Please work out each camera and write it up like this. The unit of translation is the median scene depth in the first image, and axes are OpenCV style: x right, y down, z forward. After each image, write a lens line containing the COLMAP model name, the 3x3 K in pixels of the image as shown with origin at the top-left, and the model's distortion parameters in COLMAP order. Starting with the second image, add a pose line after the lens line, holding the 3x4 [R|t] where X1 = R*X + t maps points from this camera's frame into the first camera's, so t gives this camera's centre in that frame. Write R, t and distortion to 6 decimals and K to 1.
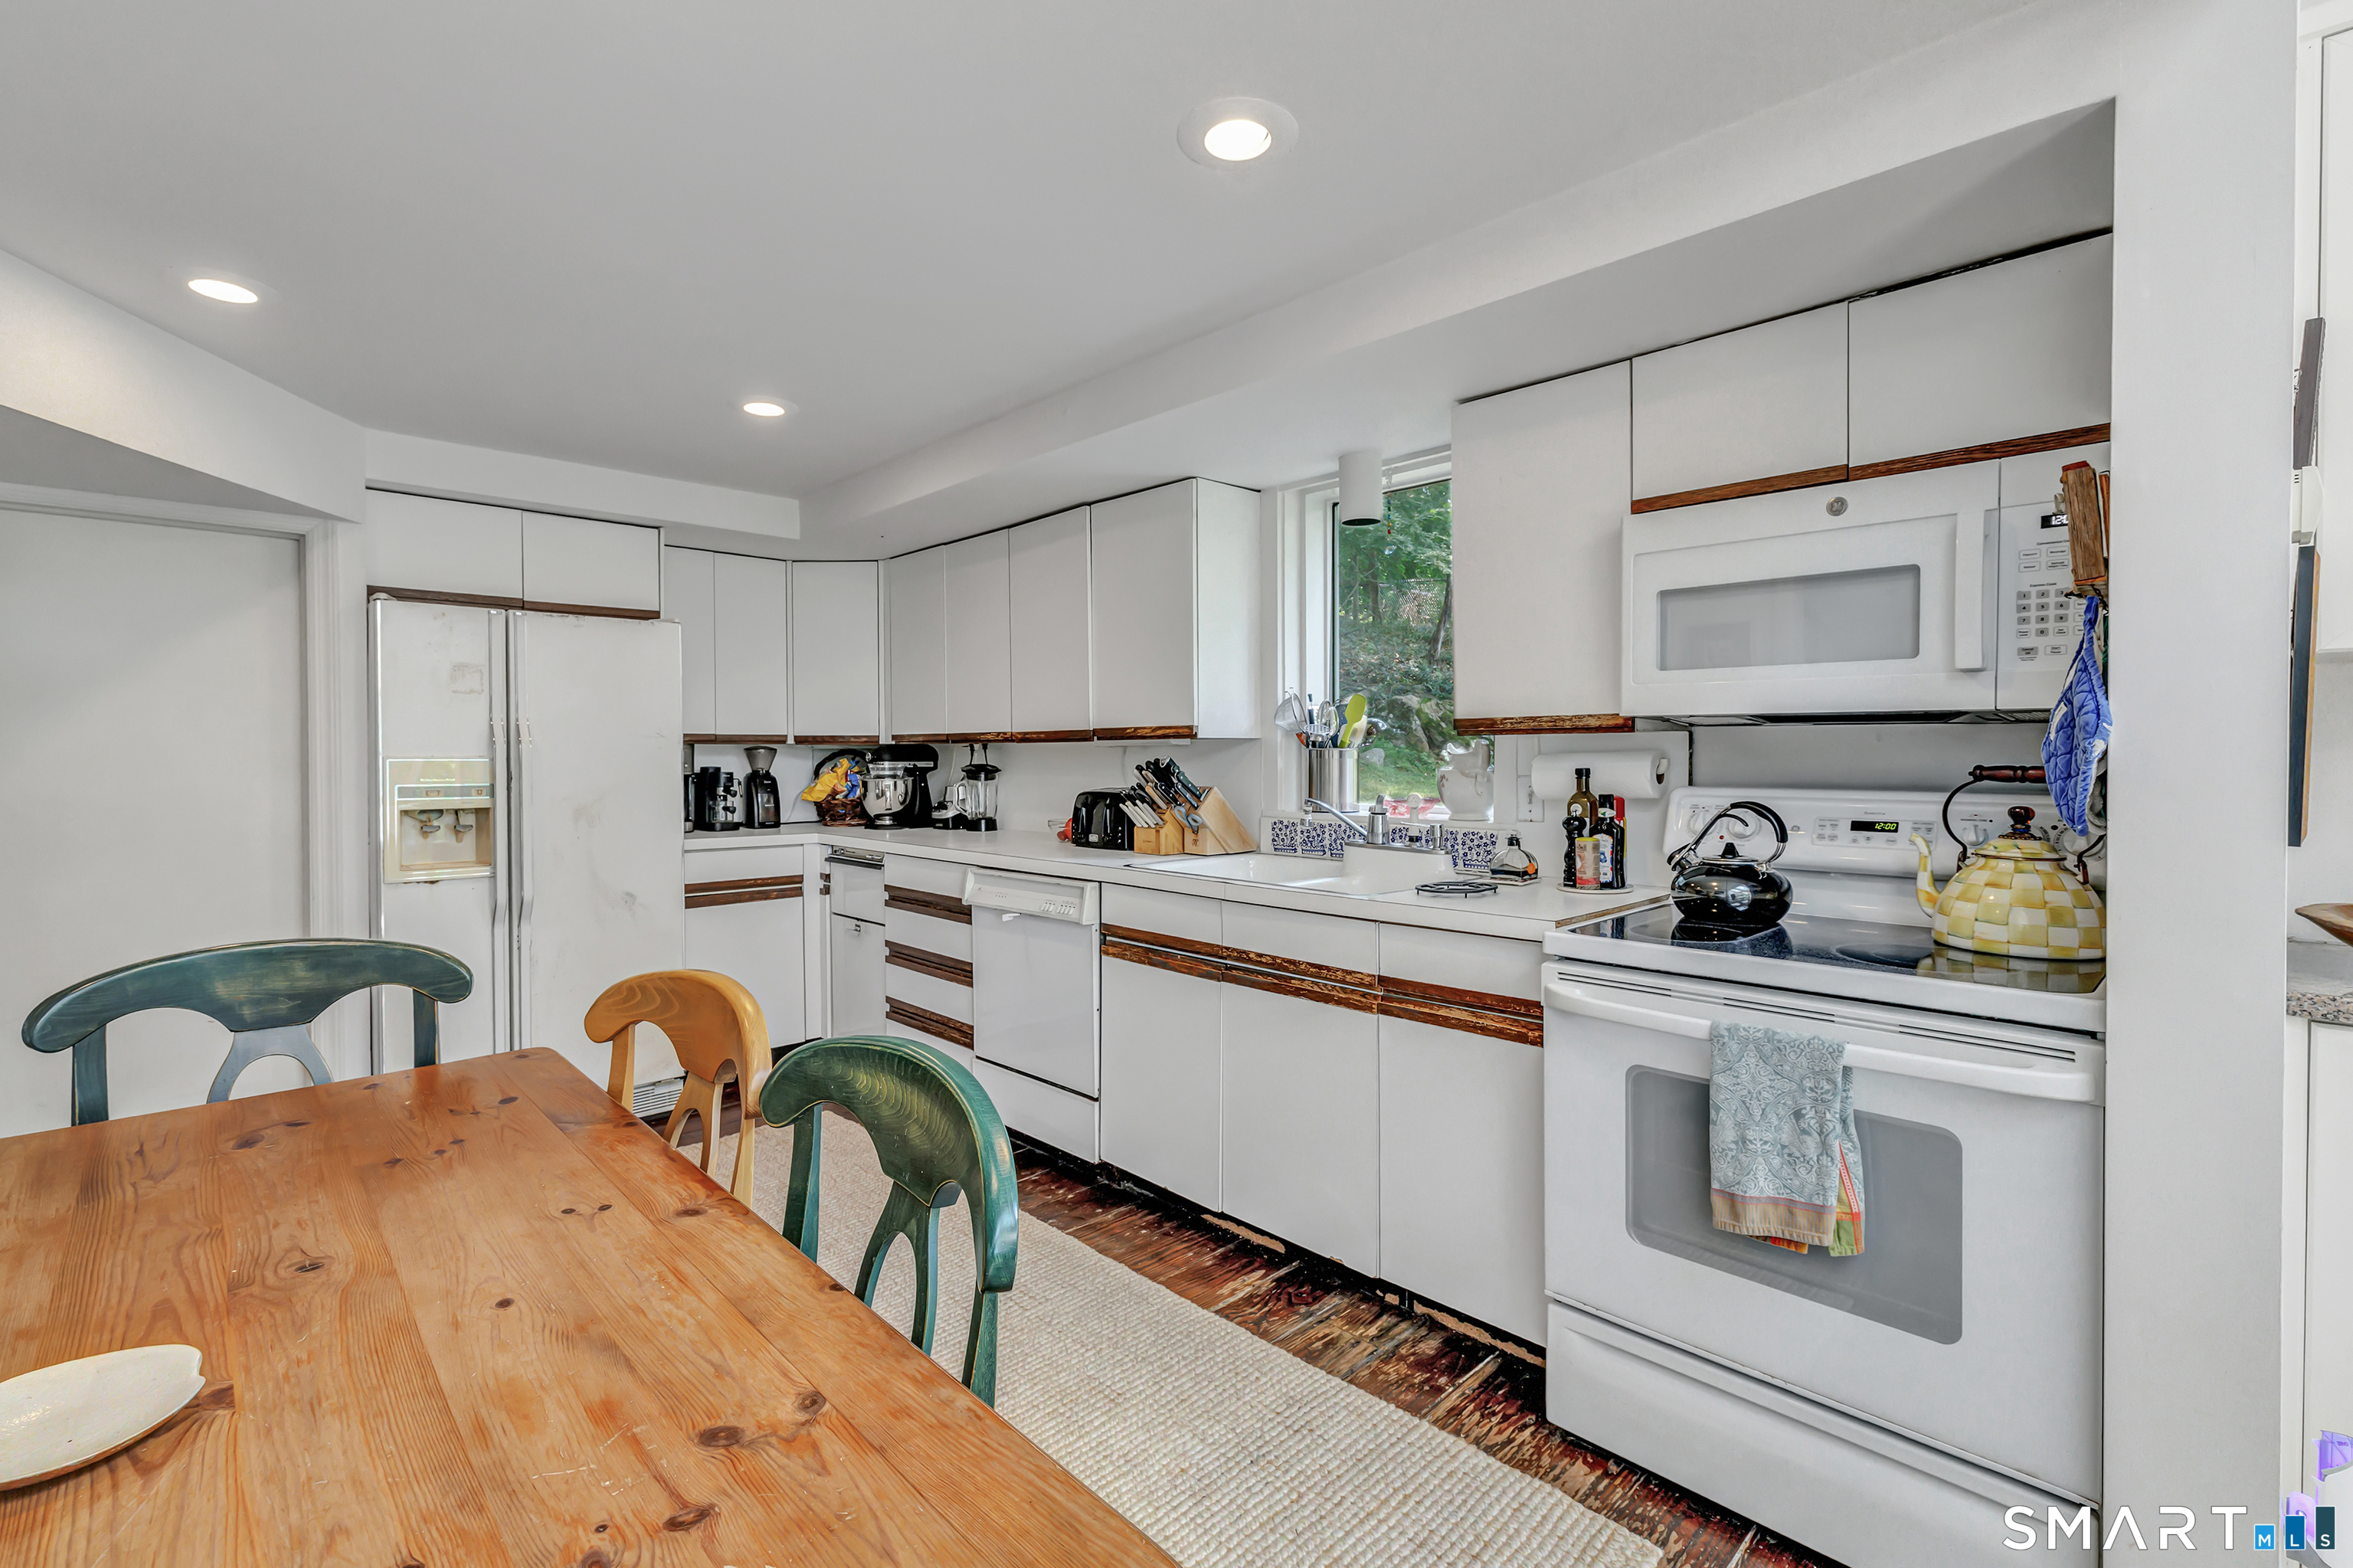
lens RADIAL K [[1081.9, 0, 1183.3], [0, 1081.9, 762.7], [0, 0, 1]] dist [0.002681, 0.000915]
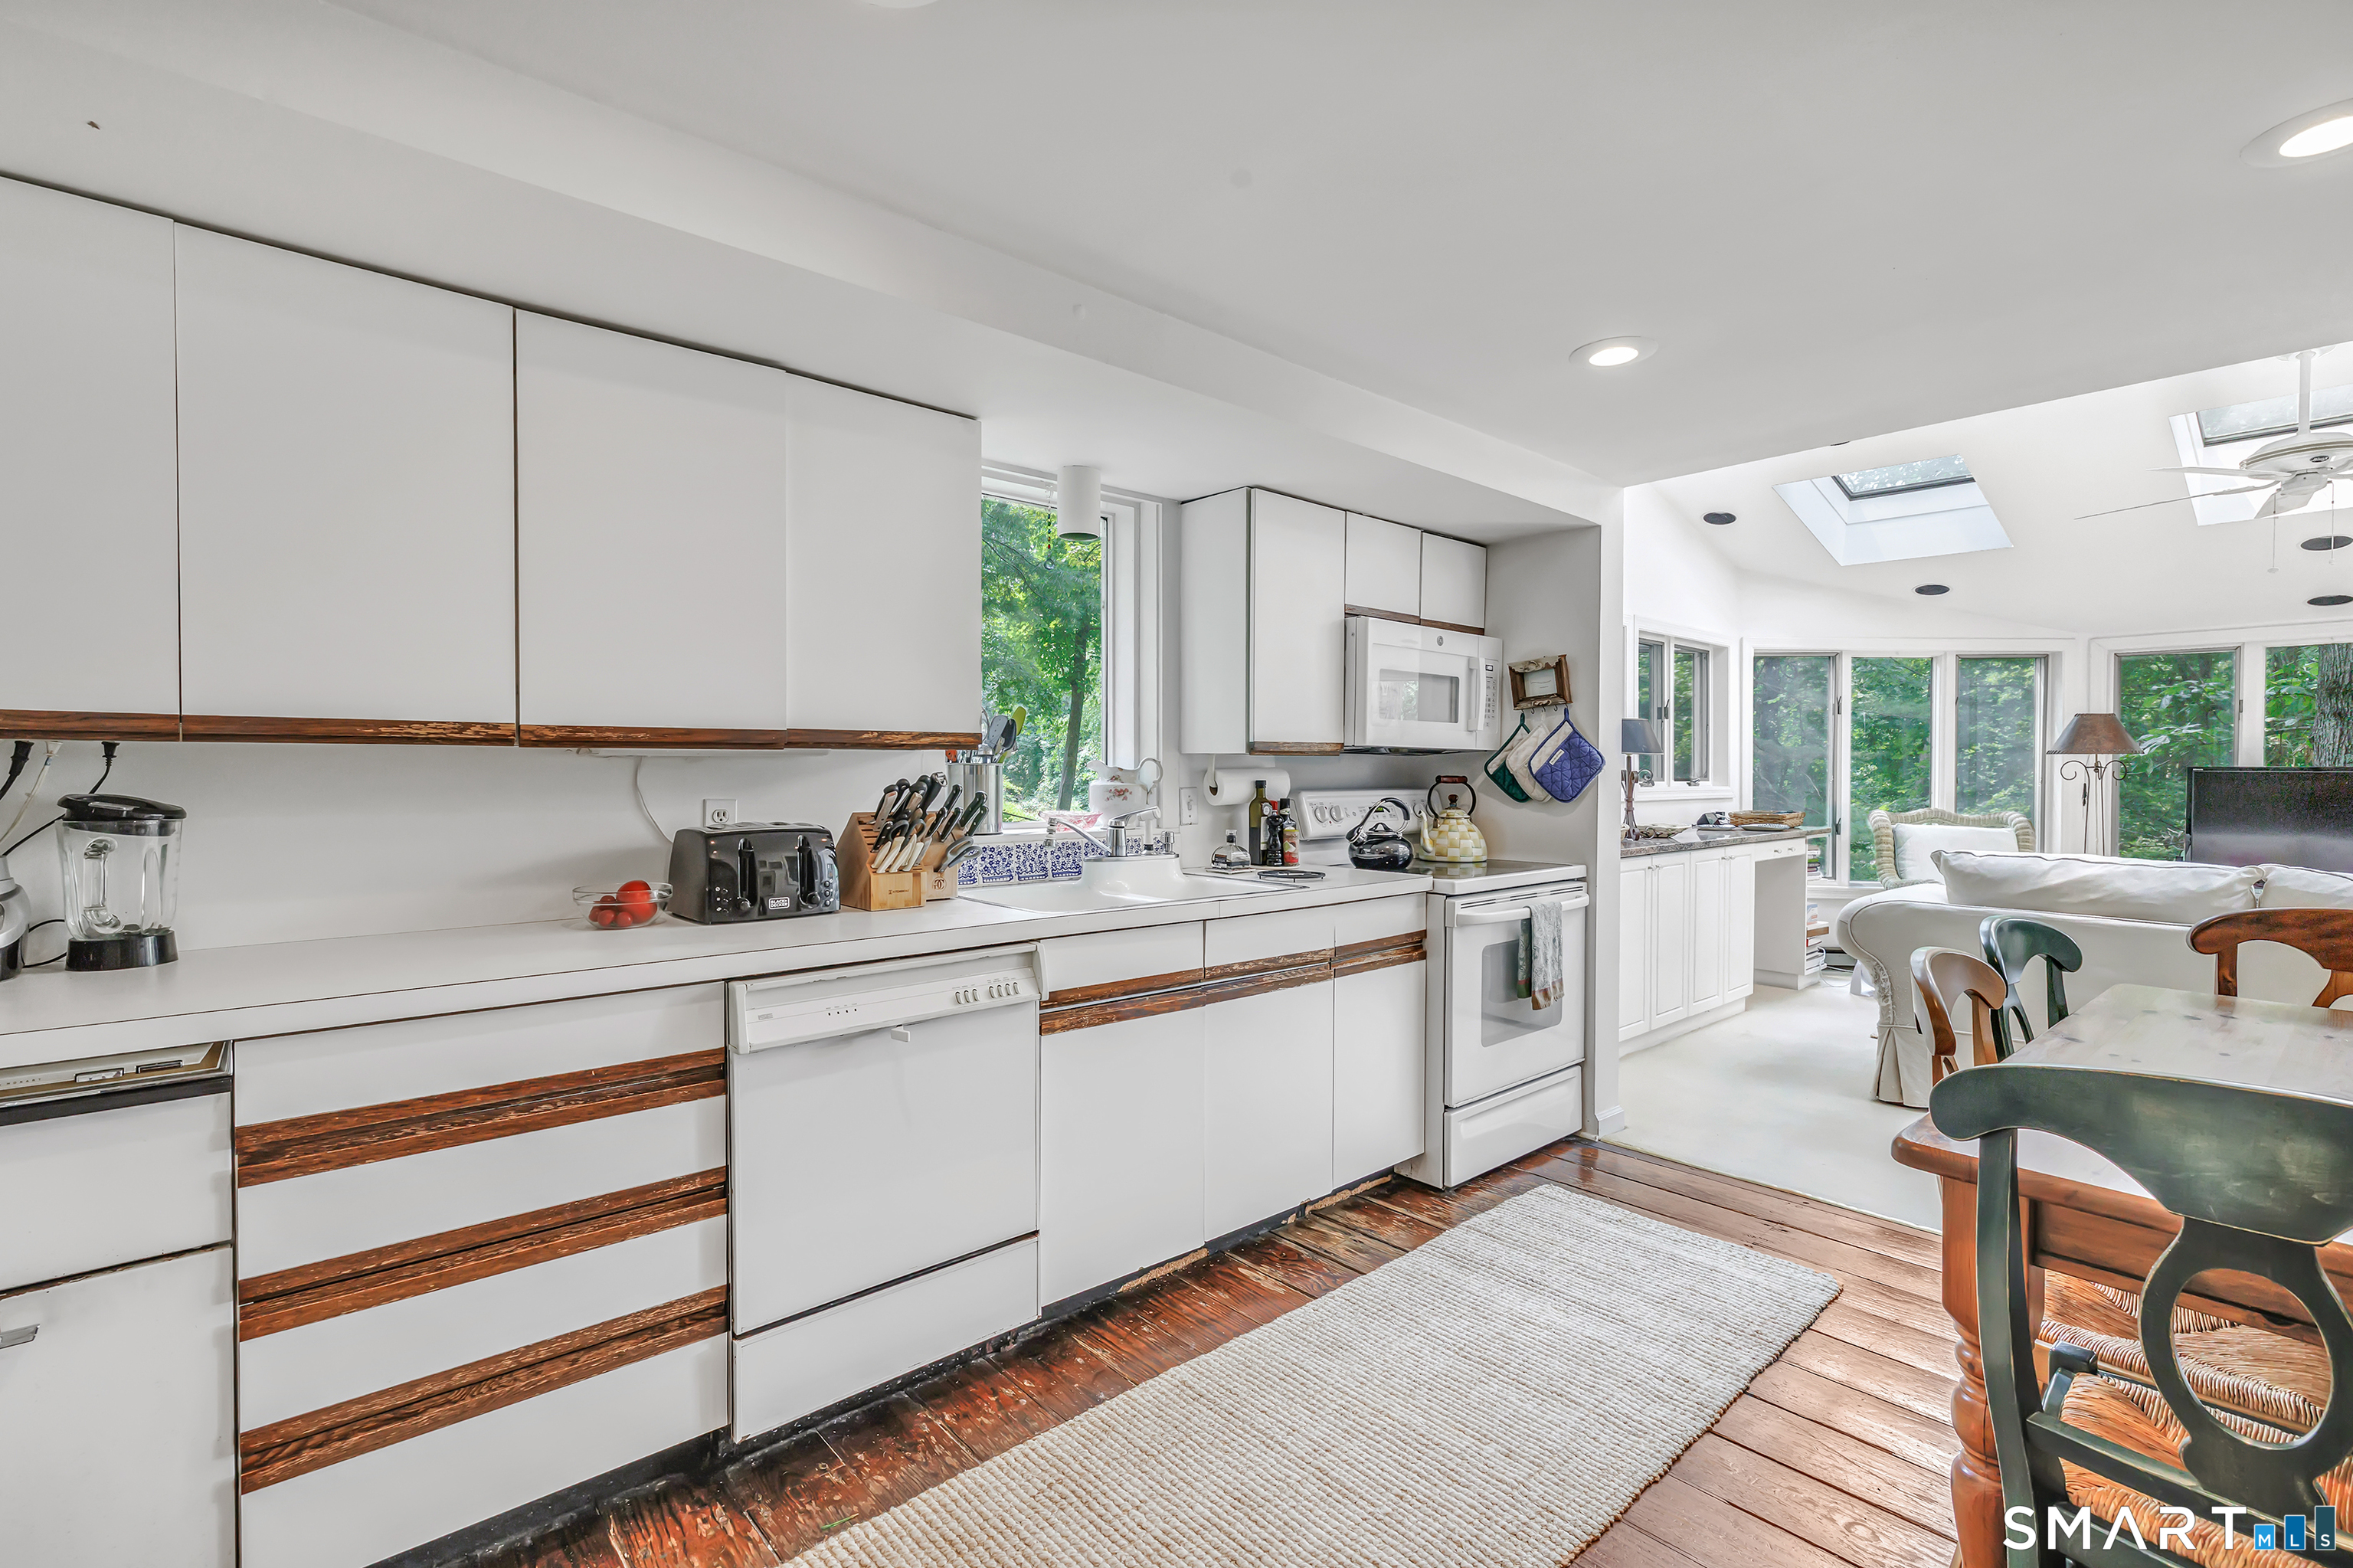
lens RADIAL K [[1081.9, 0, 1183.0], [0, 1081.9, 777.0], [0, 0, 1]] dist [0.002681, 0.000915]
pose [[0.021044, -0.005959, 0.999761, -0.944423], [0.005581, 0.999967, 0.005843, -0.007271], [-0.999763, 0.005457, 0.021077, 1.012840]]
